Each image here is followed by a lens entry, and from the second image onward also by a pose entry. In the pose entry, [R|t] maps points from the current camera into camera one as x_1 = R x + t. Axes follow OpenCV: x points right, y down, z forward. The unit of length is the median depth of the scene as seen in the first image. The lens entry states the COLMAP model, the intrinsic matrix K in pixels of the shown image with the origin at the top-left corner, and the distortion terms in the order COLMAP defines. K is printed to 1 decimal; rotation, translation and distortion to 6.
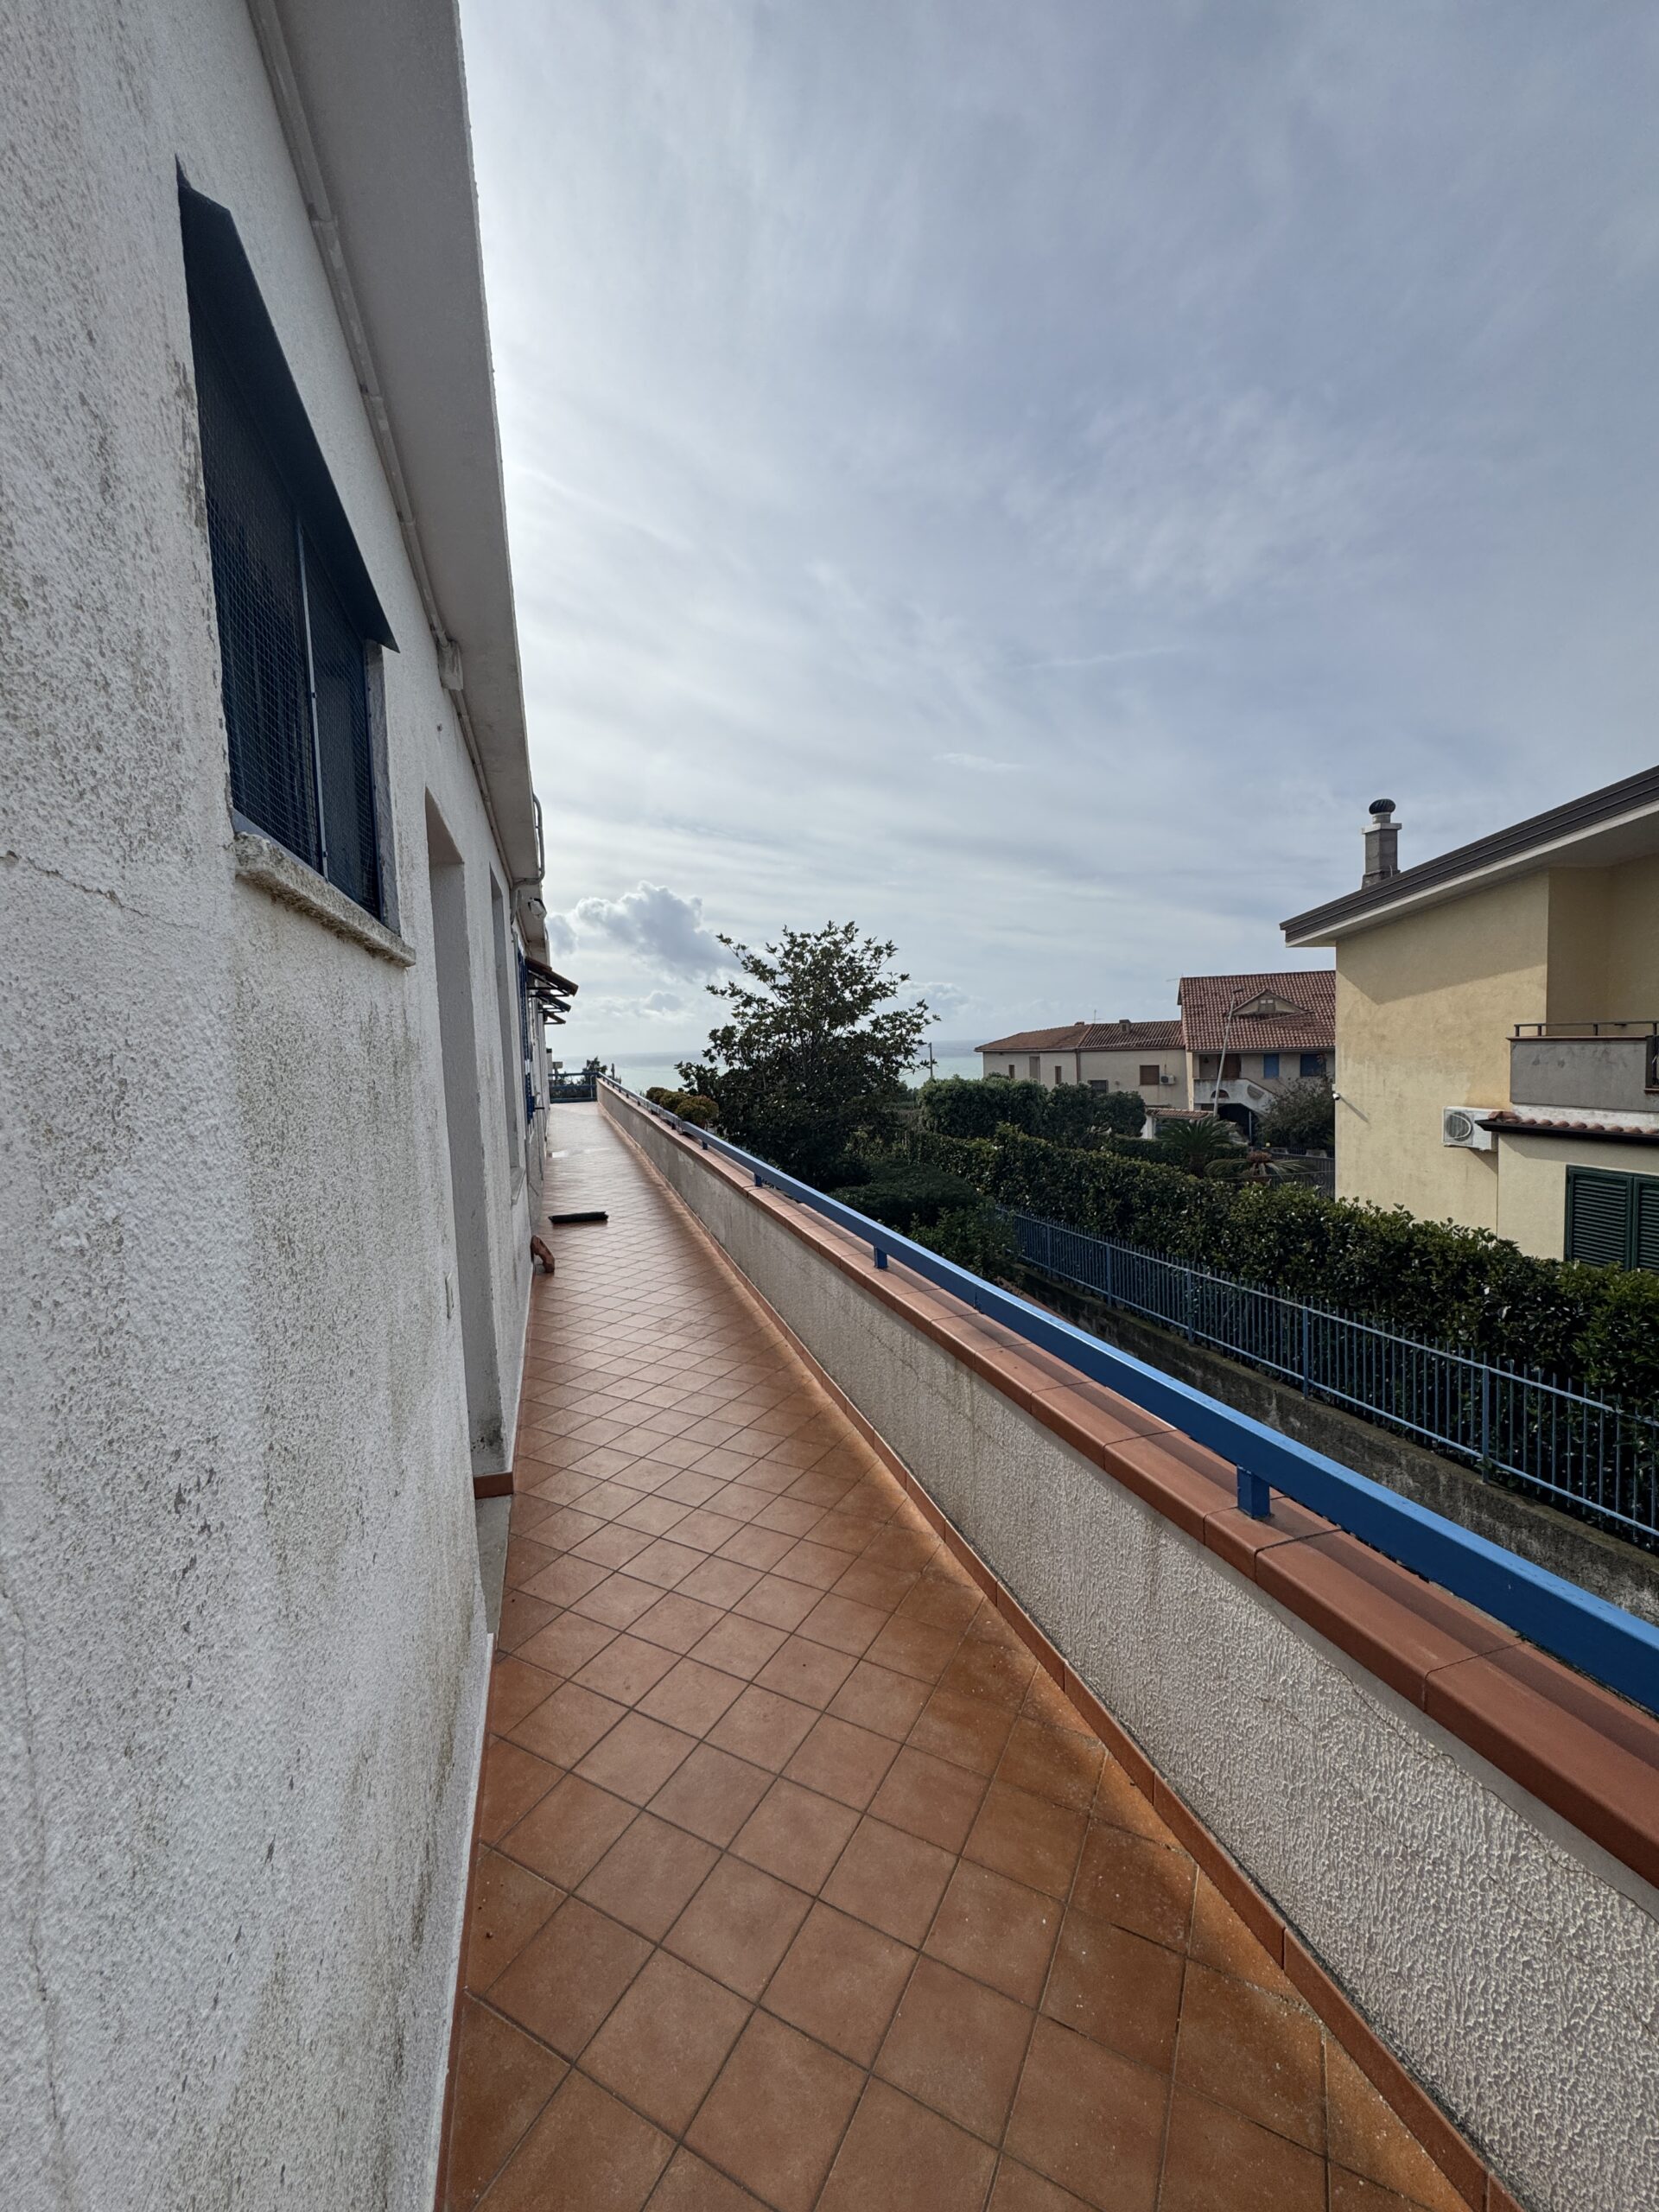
lens RADIAL K [[903.1, 0, 834.6], [0, 903.1, 1096.5], [0, 0, 1]] dist [0.000365, 0.001274]
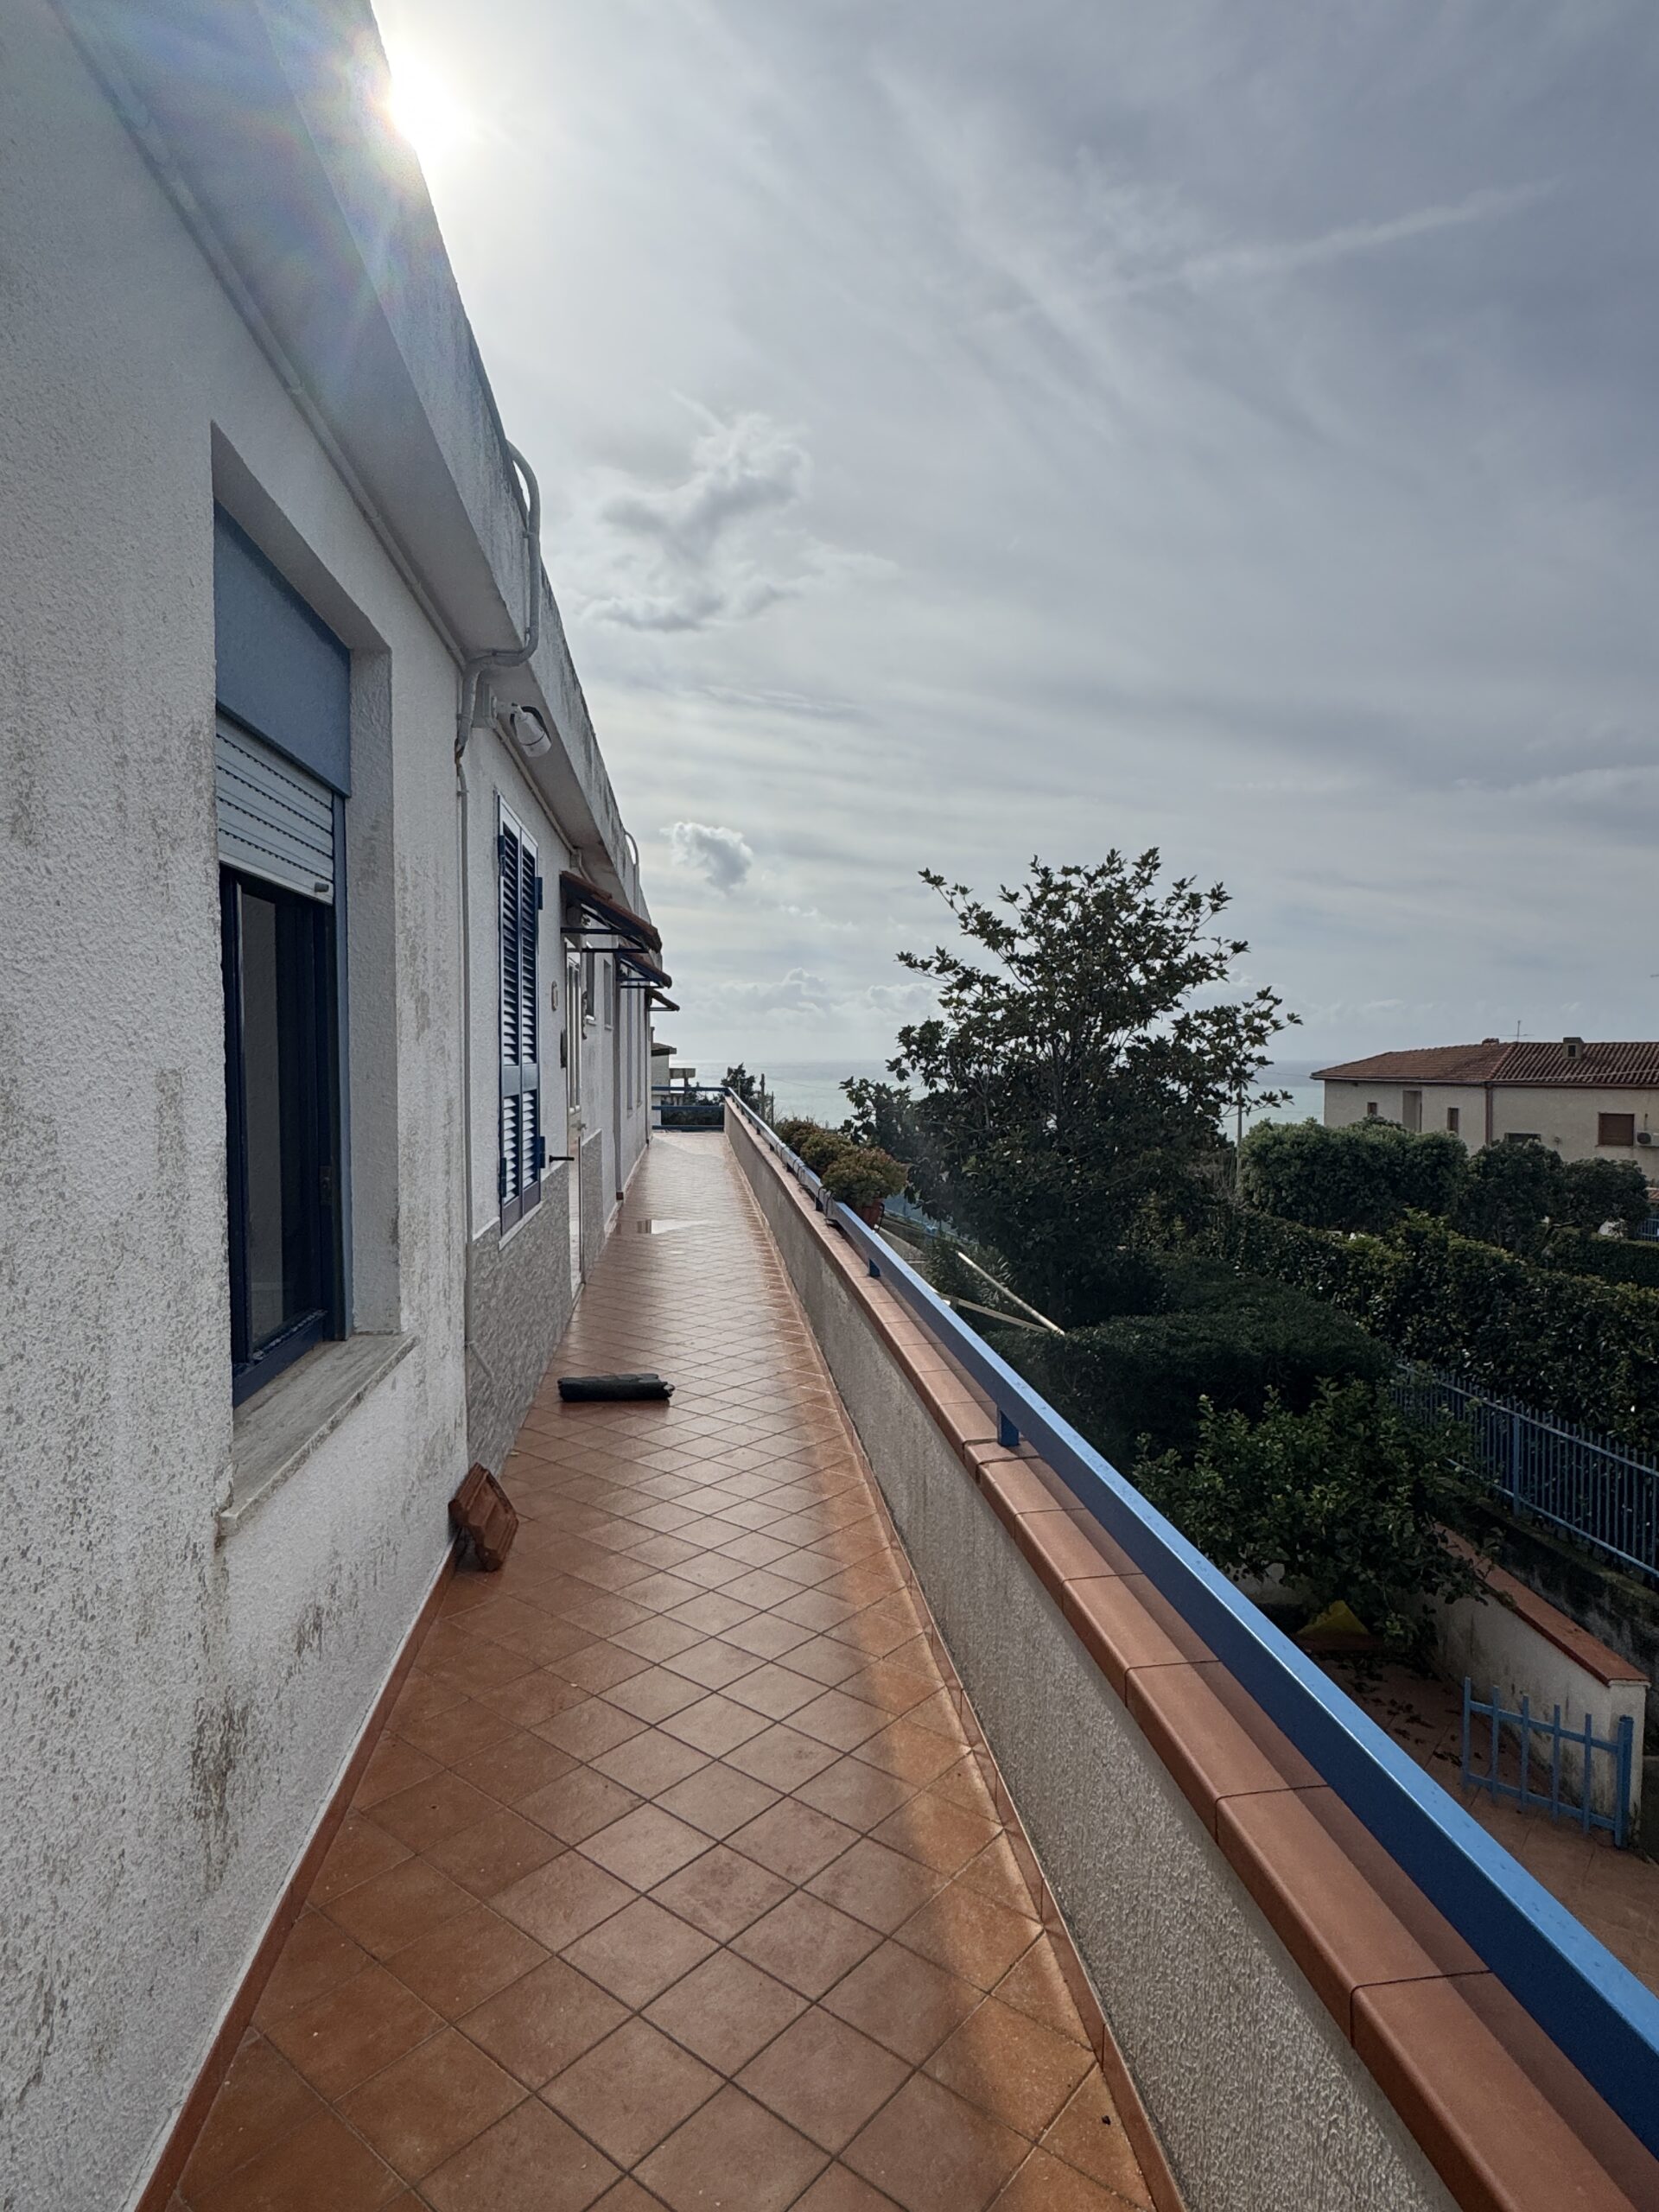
lens RADIAL K [[1284.4, 0, 829.7], [0, 1284.4, 1102.2], [0, 0, 1]] dist [0.005155, 0.000174]
pose [[0.980699, 0.045526, -0.190148, -0.018894], [-0.049455, 0.998649, -0.015970, -0.007055], [0.189164, 0.025066, 0.981625, 0.146550]]
